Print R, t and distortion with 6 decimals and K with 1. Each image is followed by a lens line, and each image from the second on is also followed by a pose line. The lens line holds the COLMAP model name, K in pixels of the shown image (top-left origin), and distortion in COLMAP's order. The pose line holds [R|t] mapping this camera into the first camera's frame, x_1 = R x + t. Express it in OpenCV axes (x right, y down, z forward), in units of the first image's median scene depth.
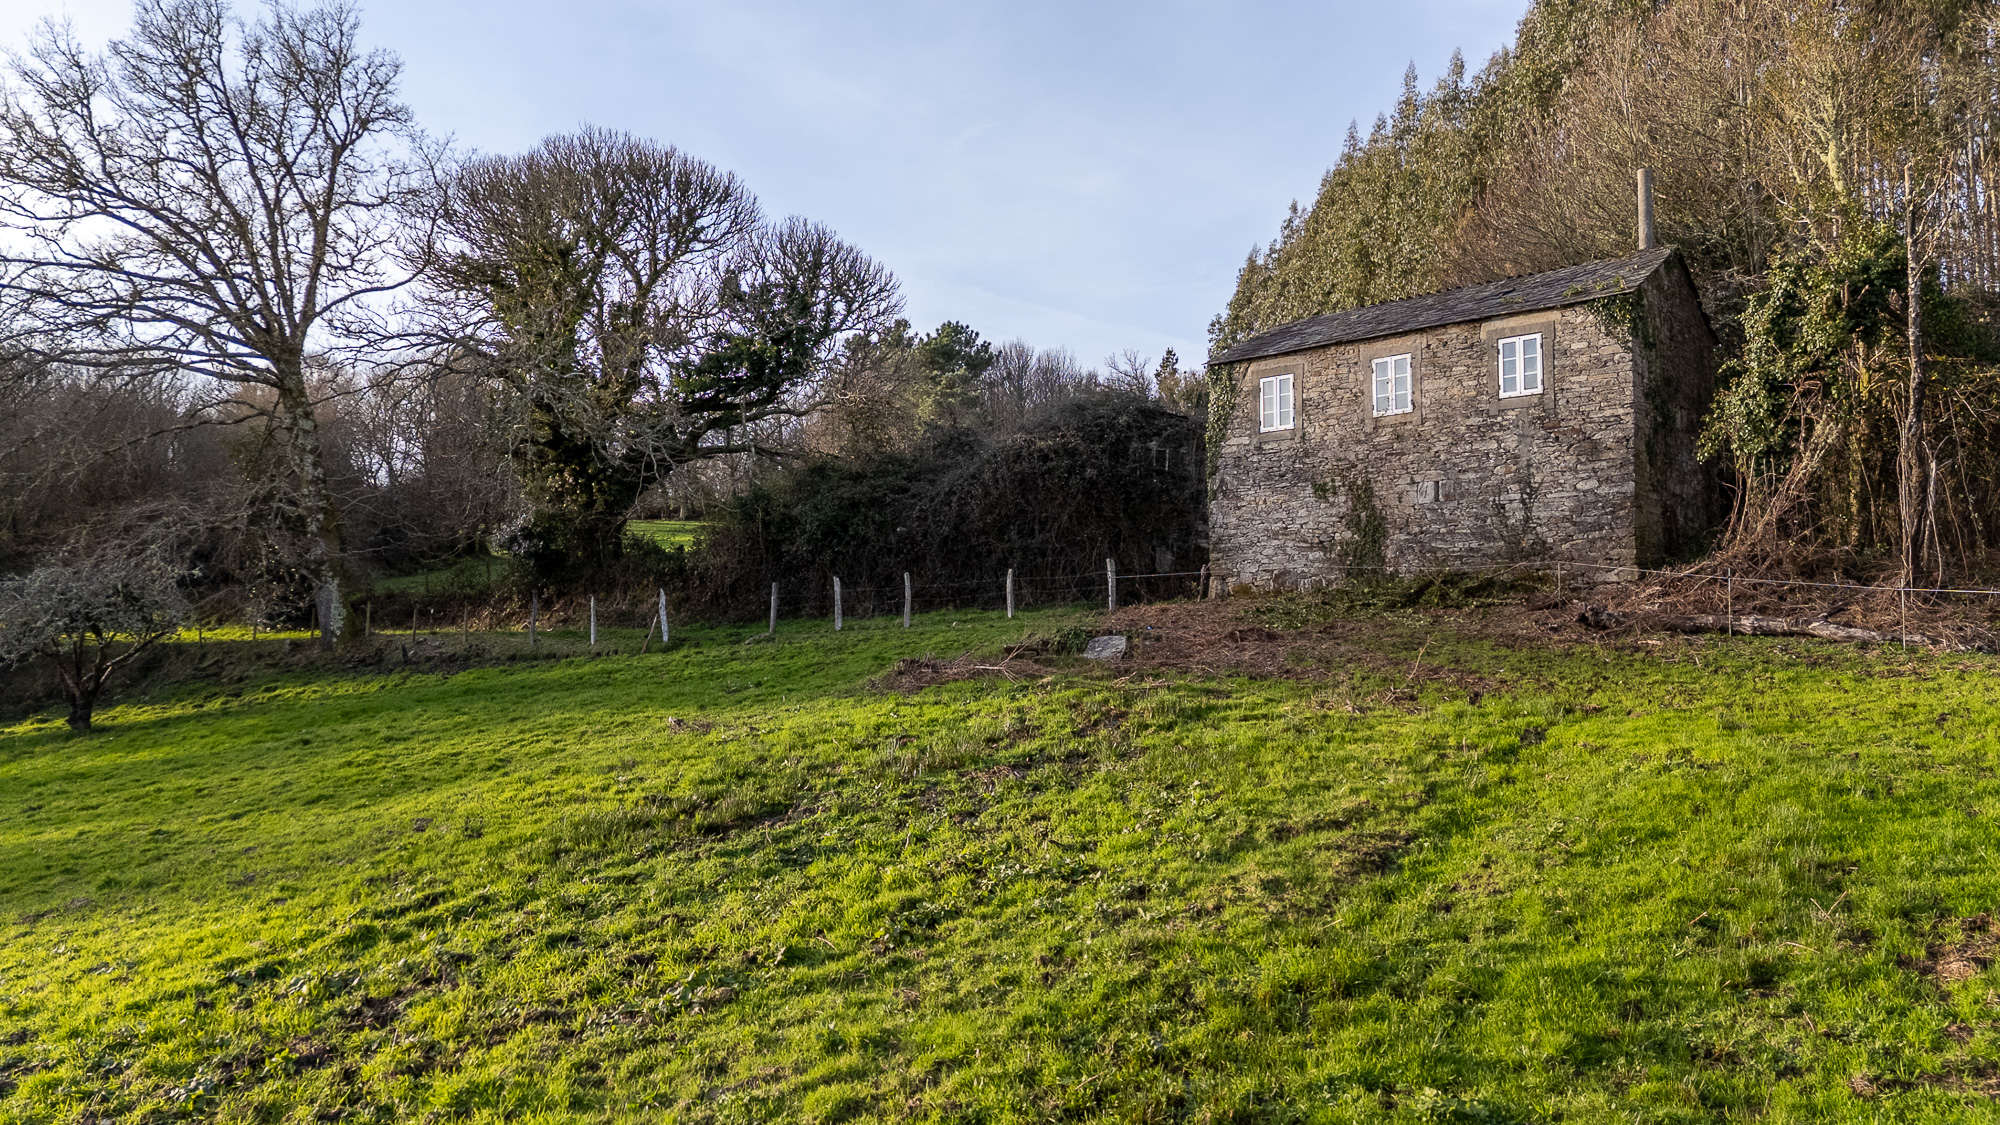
lens RADIAL K [[1455.2, 0, 989.2], [0, 1455.2, 558.9], [0, 0, 1]] dist [0.119969, -0.158652]
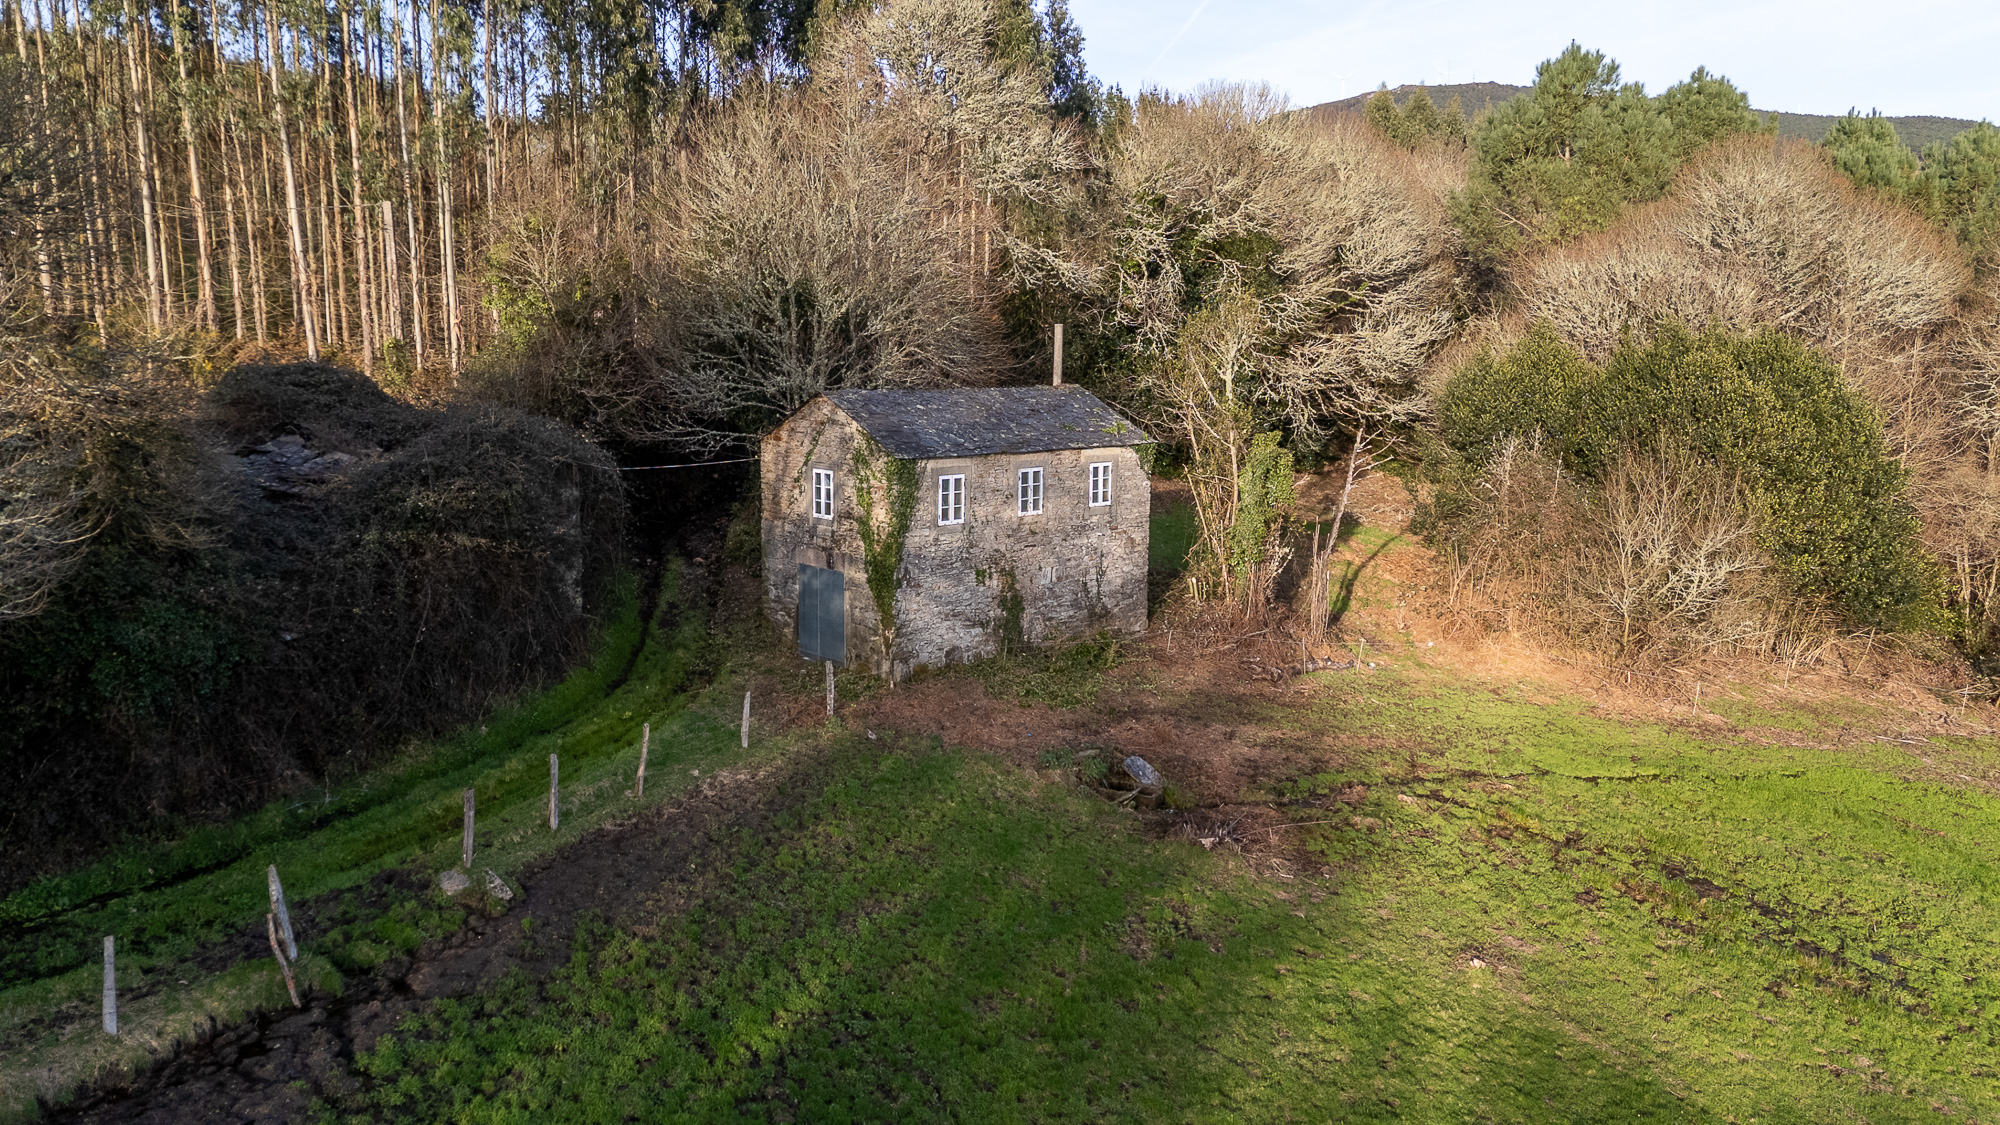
lens RADIAL K [[1455.2, 0, 989.2], [0, 1455.2, 558.9], [0, 0, 1]] dist [0.119969, -0.158652]
pose [[0.048860, -0.155133, 0.986685, -0.994114], [-0.084519, 0.983679, 0.158846, -0.265744], [-0.995223, -0.091155, 0.034951, 1.029984]]
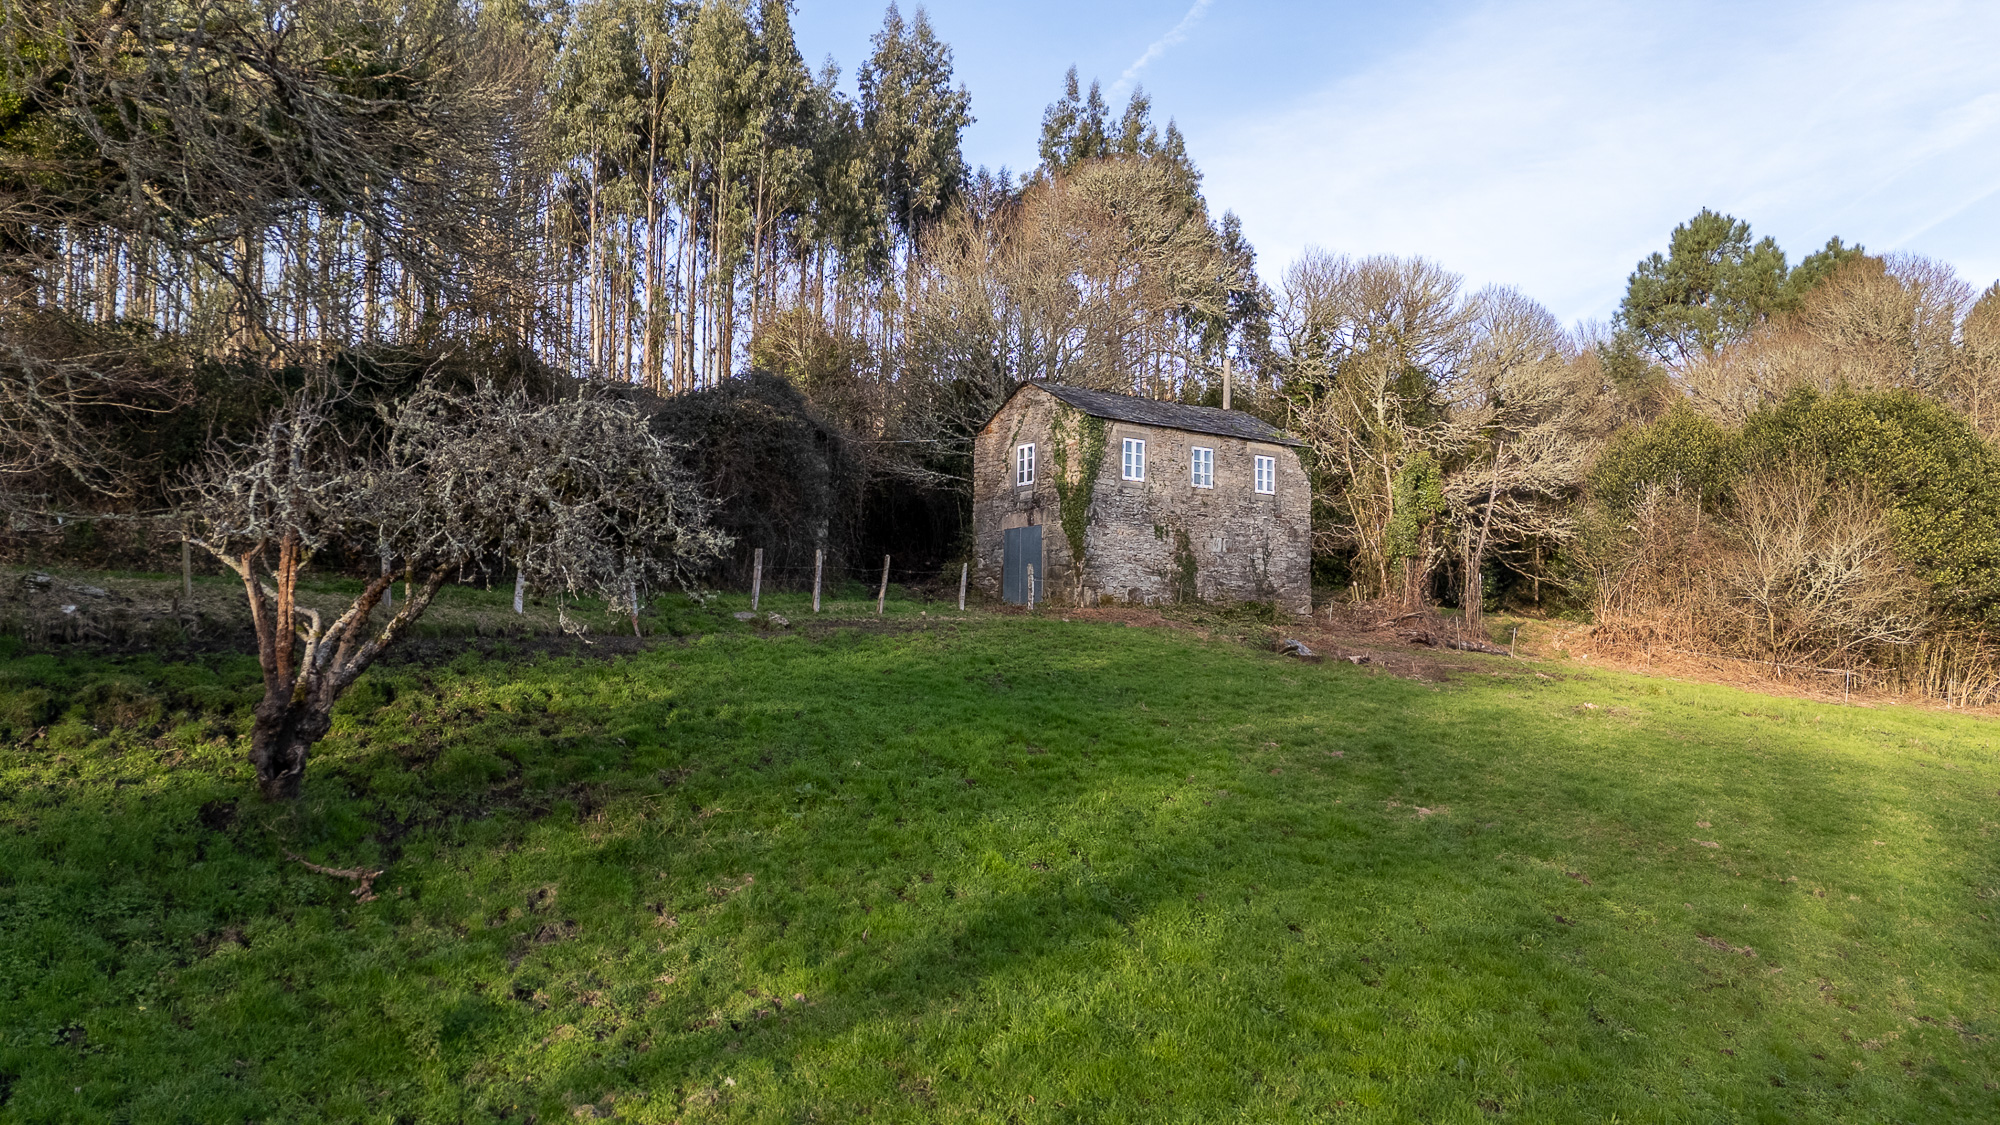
lens RADIAL K [[1455.2, 0, 989.2], [0, 1455.2, 558.9], [0, 0, 1]] dist [0.119969, -0.158652]
pose [[0.175677, 0.072611, 0.981766, -1.220226], [-0.086339, 0.994570, -0.058108, 0.076473], [-0.980655, -0.074556, 0.180992, 0.980205]]
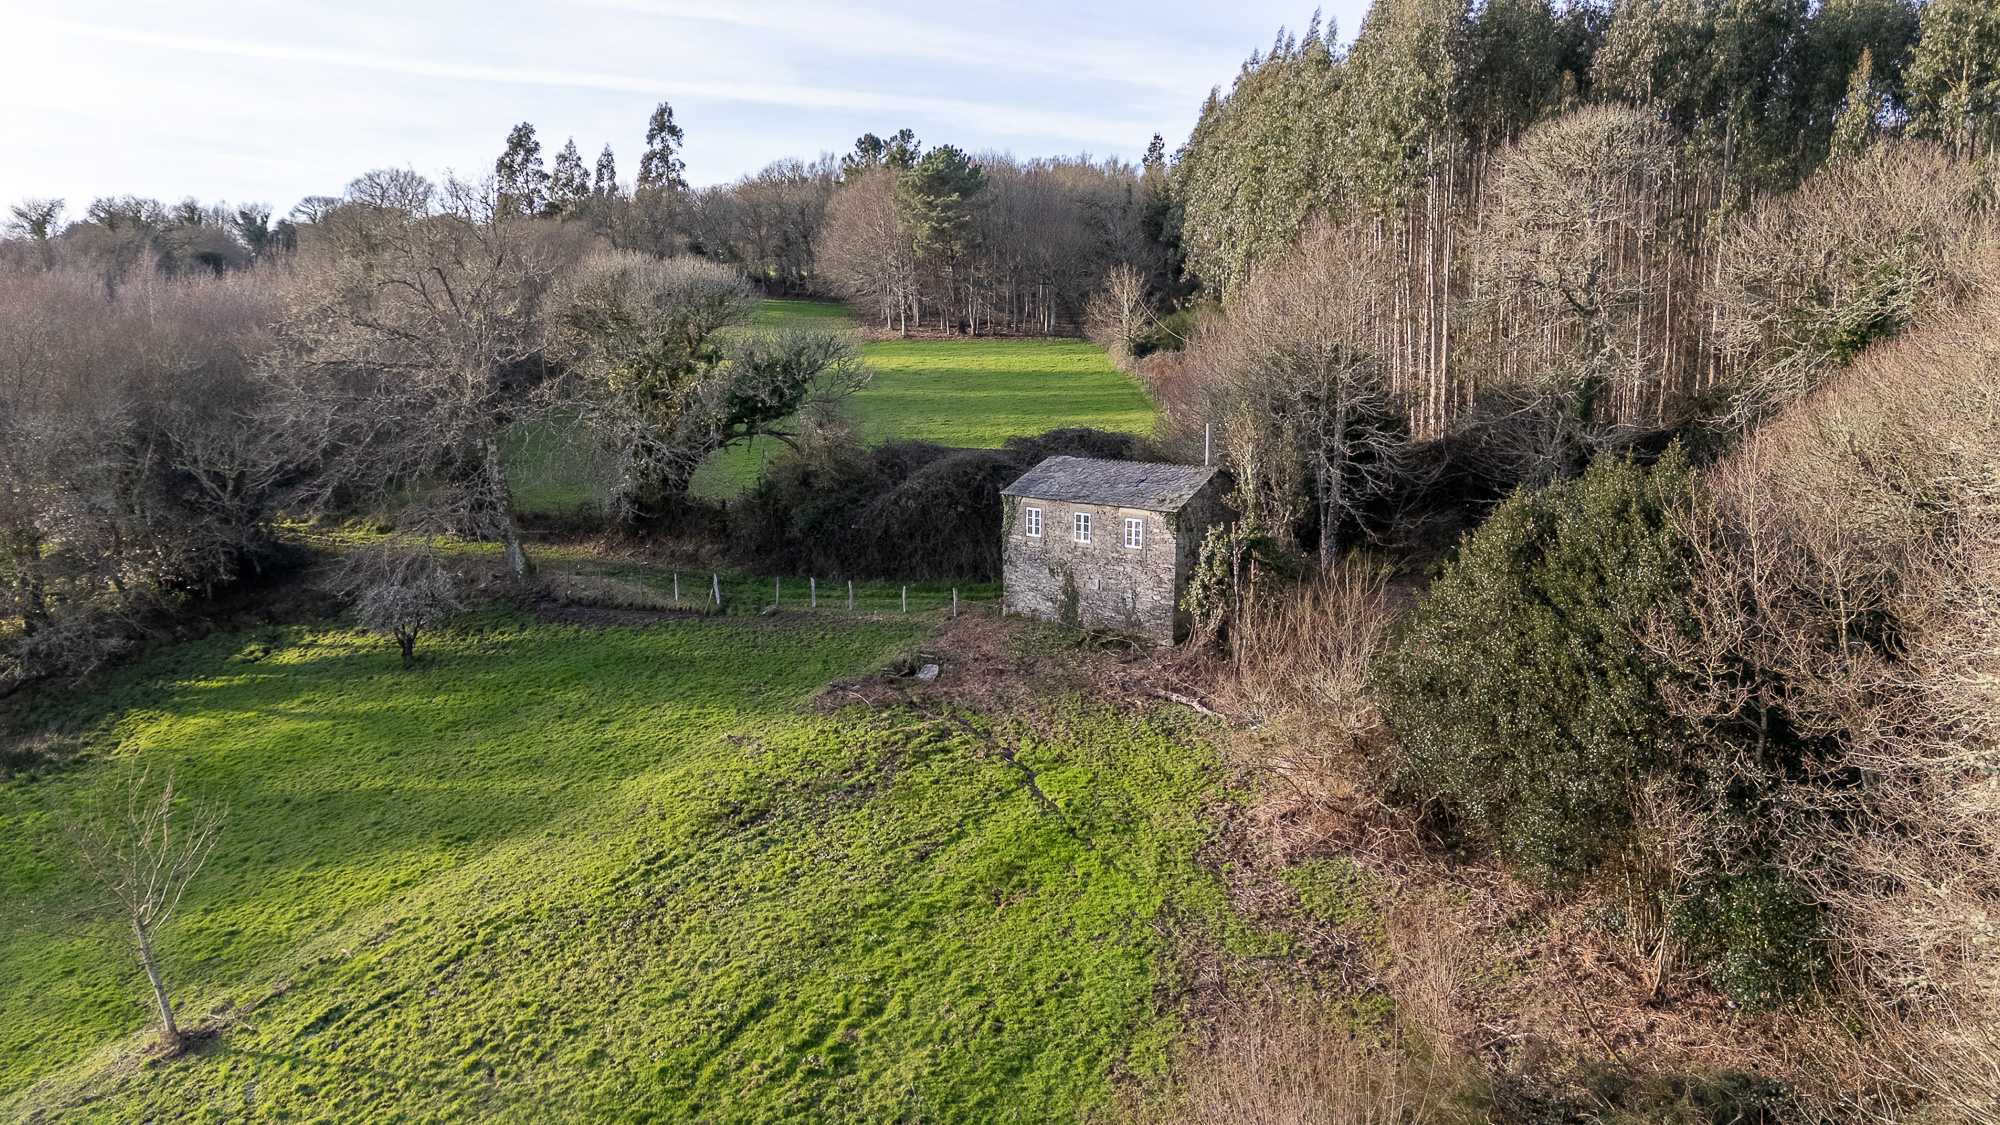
lens RADIAL K [[1455.2, 0, 989.2], [0, 1455.2, 558.9], [0, 0, 1]] dist [0.119969, -0.158652]
pose [[0.999596, 0.005254, -0.027938, 0.212441], [0.001054, 0.975245, 0.221127, -0.530750], [0.028408, -0.221067, 0.974845, -0.955402]]
